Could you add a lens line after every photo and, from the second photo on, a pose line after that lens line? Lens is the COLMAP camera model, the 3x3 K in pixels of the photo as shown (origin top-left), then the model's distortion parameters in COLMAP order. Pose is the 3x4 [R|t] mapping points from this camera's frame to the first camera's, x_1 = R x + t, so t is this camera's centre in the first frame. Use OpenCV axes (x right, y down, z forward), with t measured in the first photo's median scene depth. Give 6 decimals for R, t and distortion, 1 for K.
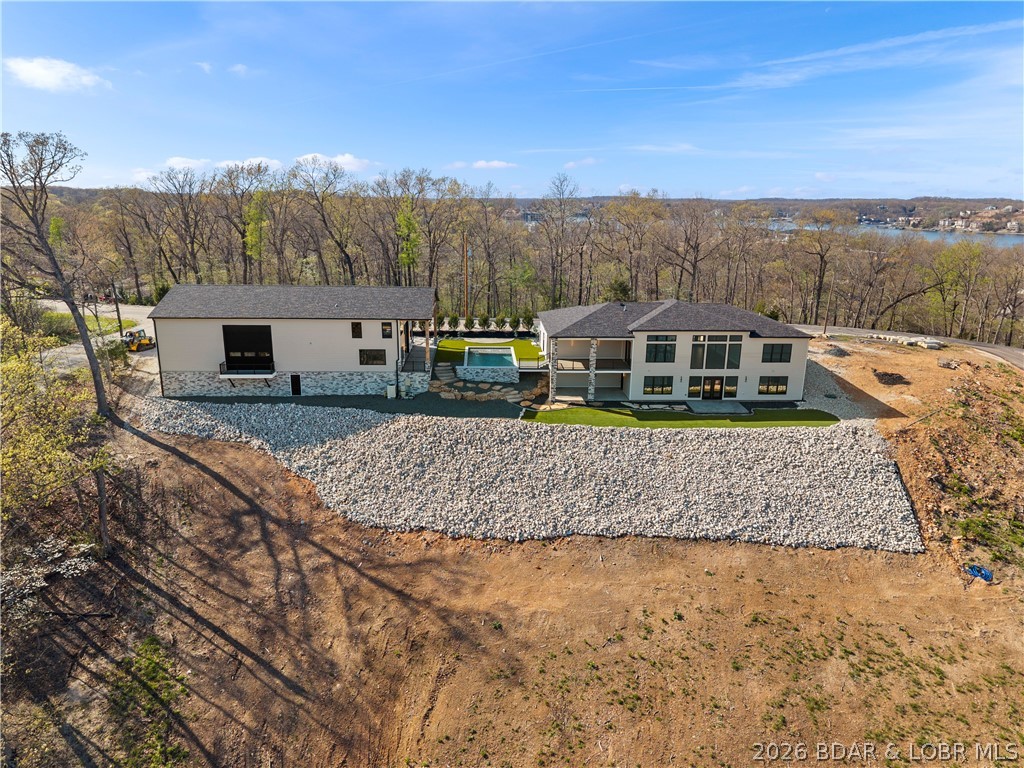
lens RADIAL K [[689.1, 0, 512.0], [0, 689.1, 384.0], [0, 0, 1]] dist [0.036806, -0.031281]
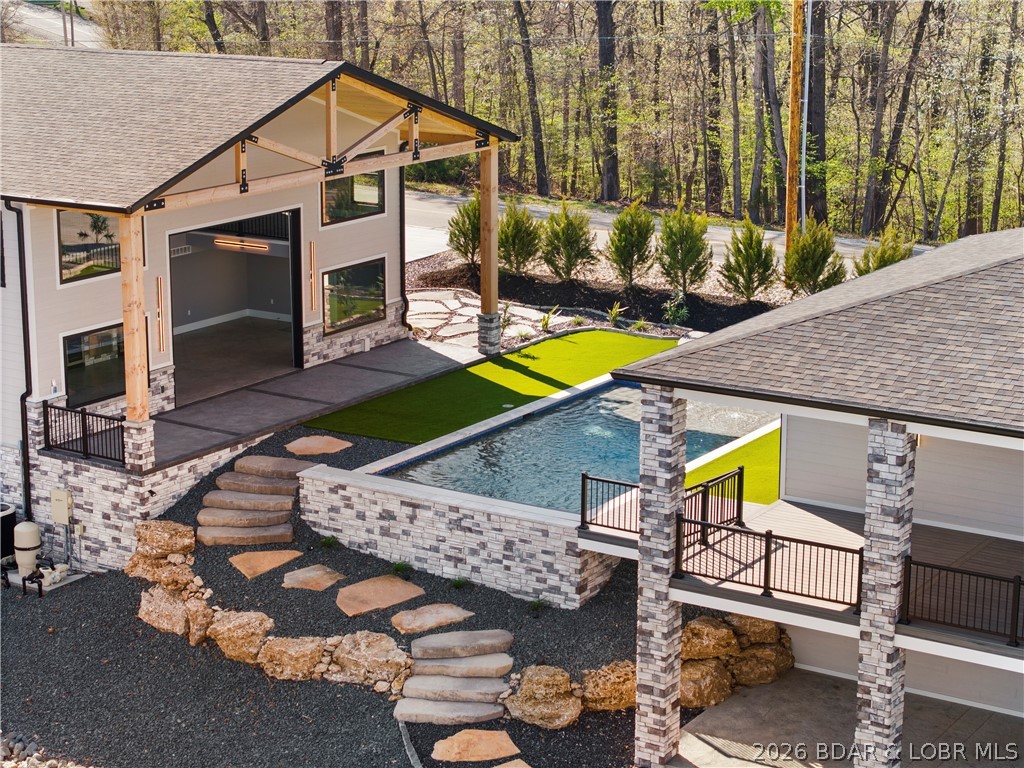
lens RADIAL K [[2061.4, 0, 512.0], [0, 2061.4, 384.0], [0, 0, 1]] dist [-0.112069, -0.209129]
pose [[0.810132, 0.126890, -0.572351, 0.305243], [-0.136173, 0.990322, 0.026810, -0.074771], [0.570214, 0.056219, 0.819570, 0.579900]]
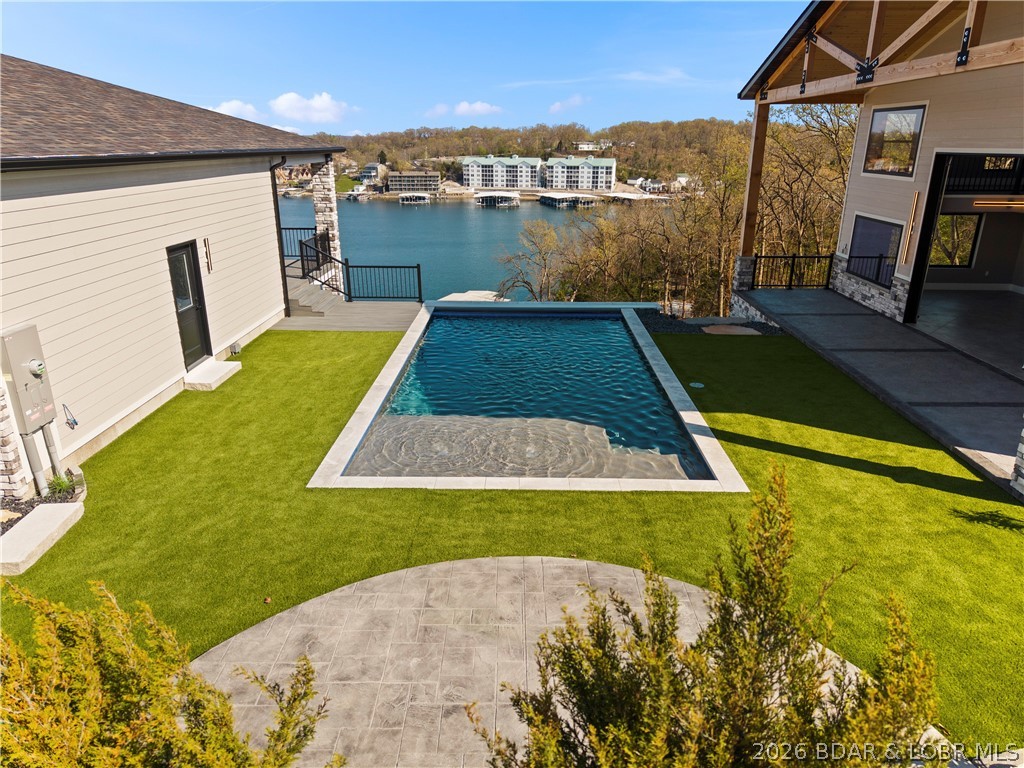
lens RADIAL K [[689.1, 0, 512.0], [0, 689.1, 384.0], [0, 0, 1]] dist [0.036806, -0.031281]
pose [[-0.997596, -0.034506, 0.060097, -0.043879], [0.004590, 0.832410, 0.554142, -0.152485], [-0.069146, 0.553085, -0.830250, 1.291065]]
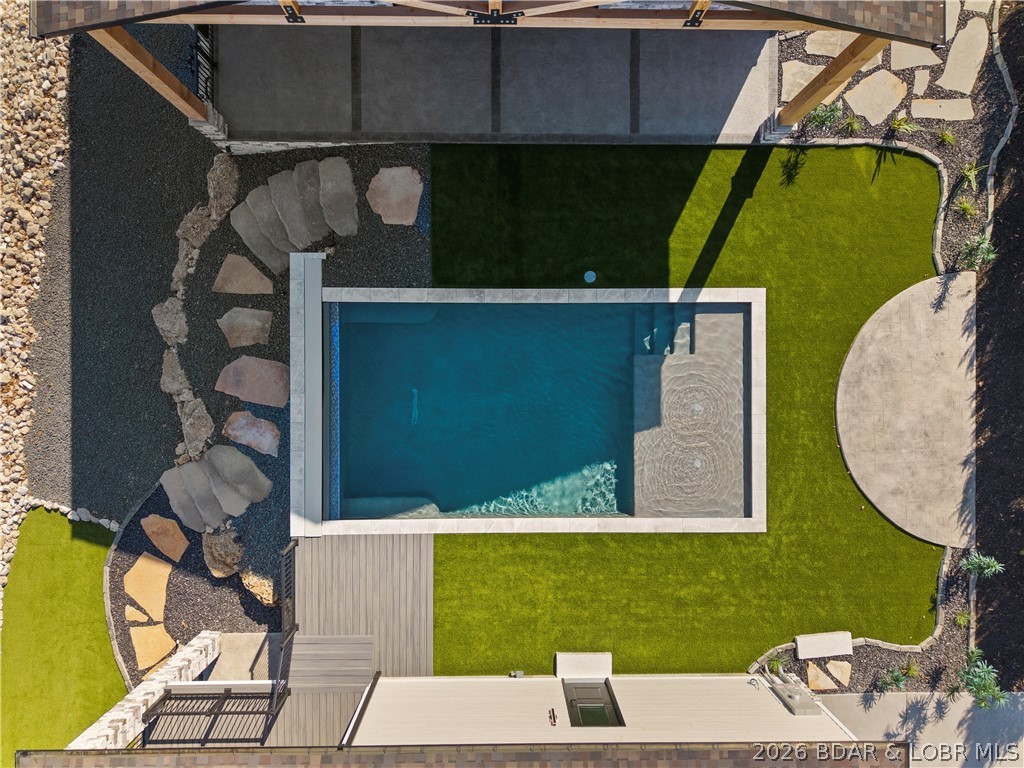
lens RADIAL K [[689.1, 0, 512.0], [0, 689.1, 384.0], [0, 0, 1]] dist [0.036806, -0.031281]
pose [[-0.044960, 0.998989, 0.000101, -0.044613], [-0.272278, -0.012351, 0.962139, -0.267662], [0.961168, 0.043231, 0.272558, 1.046302]]
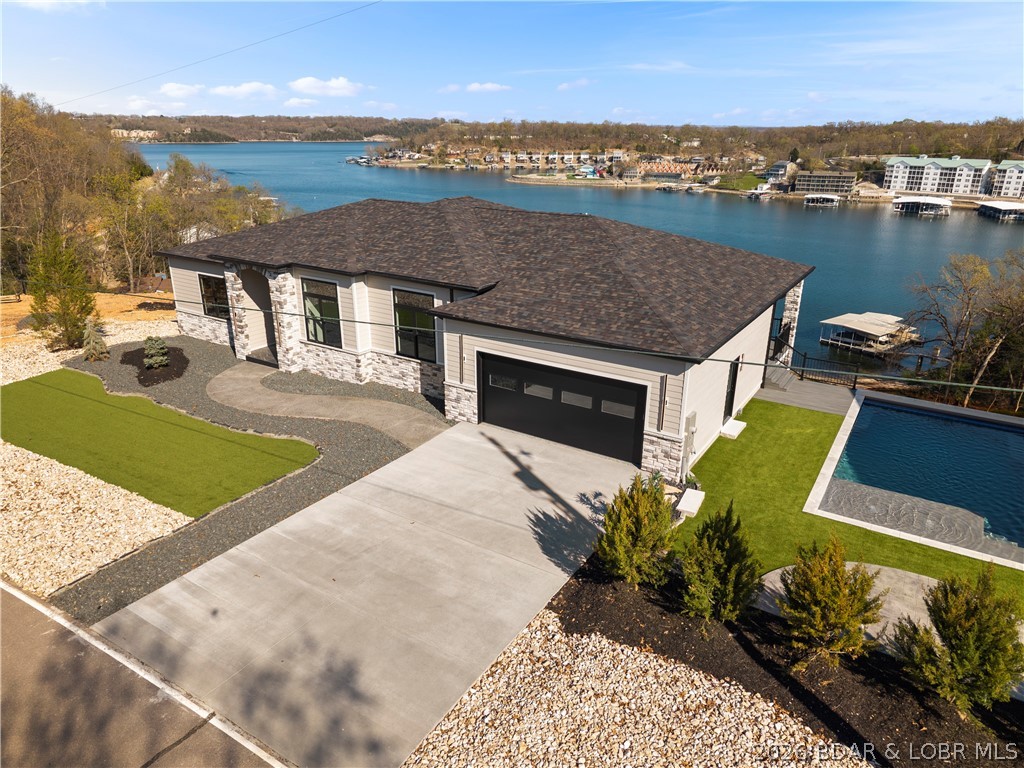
lens RADIAL K [[681.0, 0, 512.0], [0, 681.0, 384.0], [0, 0, 1]] dist [0.036531, -0.030652]
pose [[-0.817849, -0.219002, 0.532128, -0.037376], [0.123528, 0.836367, 0.534070, -0.265076], [-0.562017, 0.502522, -0.656969, 1.413587]]
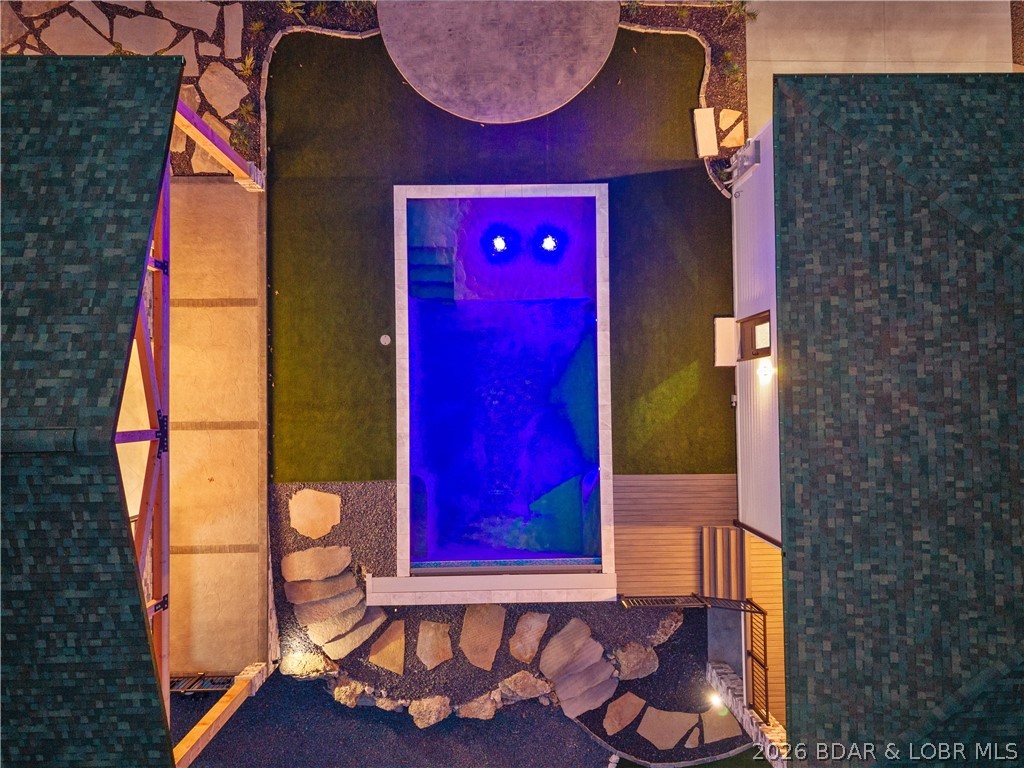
lens RADIAL K [[681.0, 0, 512.0], [0, 681.0, 384.0], [0, 0, 1]] dist [0.036531, -0.030652]
pose [[0.999354, 0.033924, 0.011850, -0.036002], [-0.020714, 0.274403, 0.961392, -0.297518], [0.029363, -0.961016, 0.274929, 1.047124]]
